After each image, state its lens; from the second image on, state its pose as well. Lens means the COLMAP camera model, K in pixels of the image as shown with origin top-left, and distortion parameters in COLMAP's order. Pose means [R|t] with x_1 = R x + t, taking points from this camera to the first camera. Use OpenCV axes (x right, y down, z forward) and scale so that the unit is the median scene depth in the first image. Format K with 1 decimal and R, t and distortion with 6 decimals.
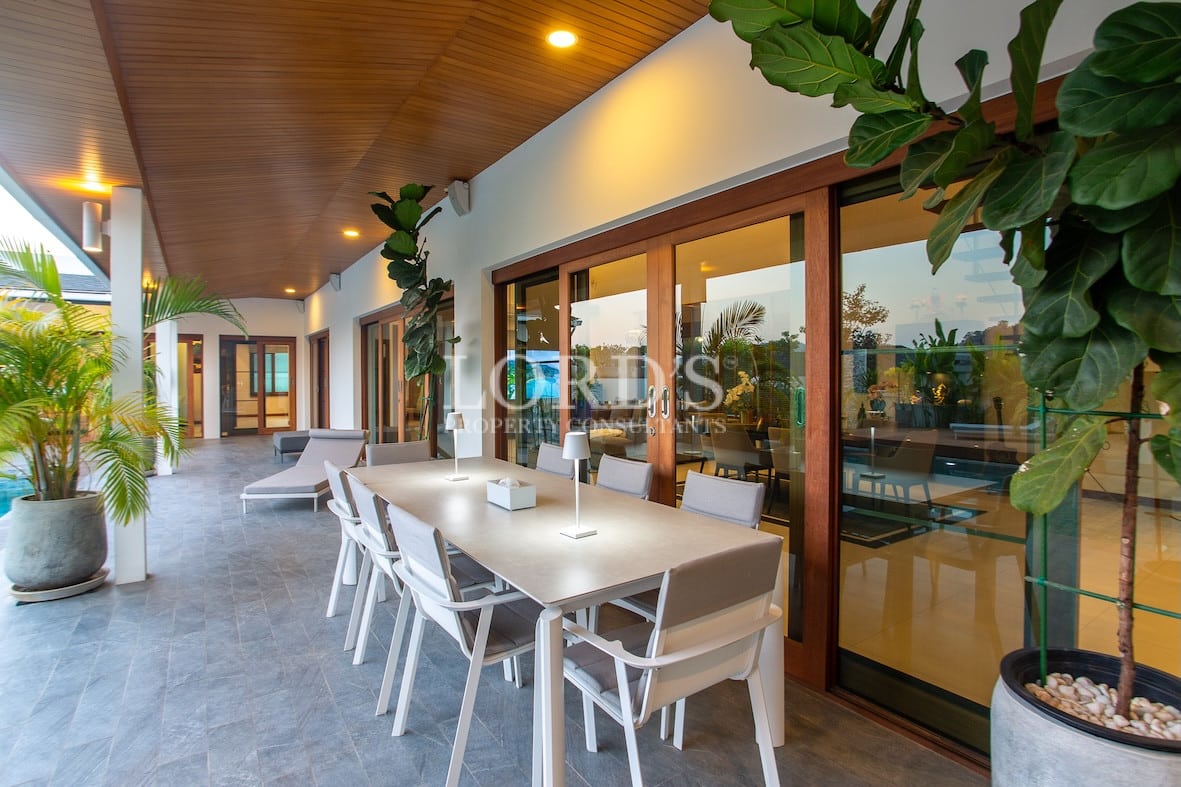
lens RADIAL K [[586.5, 0, 594.2], [0, 586.5, 393.6], [0, 0, 1]] dist [-0.051743, 0.012220]
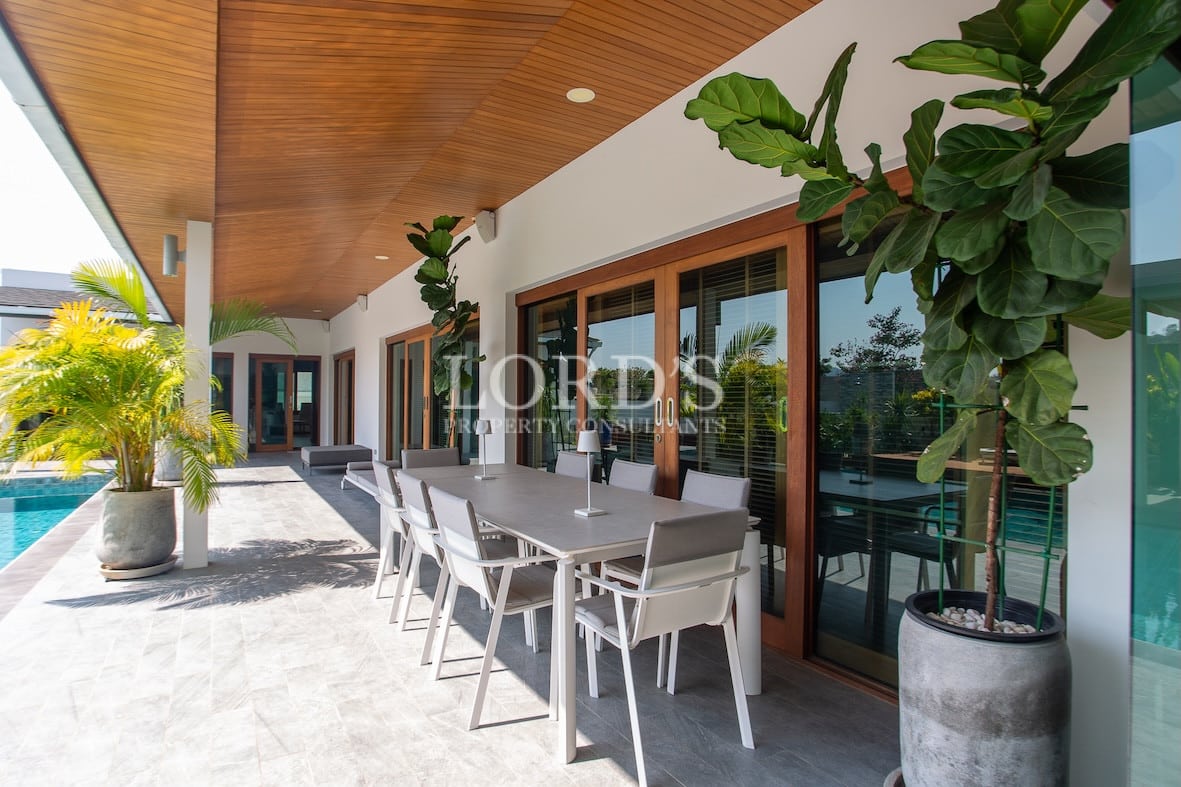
lens RADIAL K [[621.6, 0, 592.1], [0, 621.6, 393.4], [0, 0, 1]] dist [-0.060848, 0.001047]
pose [[0.999269, 0.007587, -0.037461, 0.023232], [-0.009188, 0.999044, -0.042751, 0.044826], [0.037101, 0.043064, 0.998383, -0.281876]]
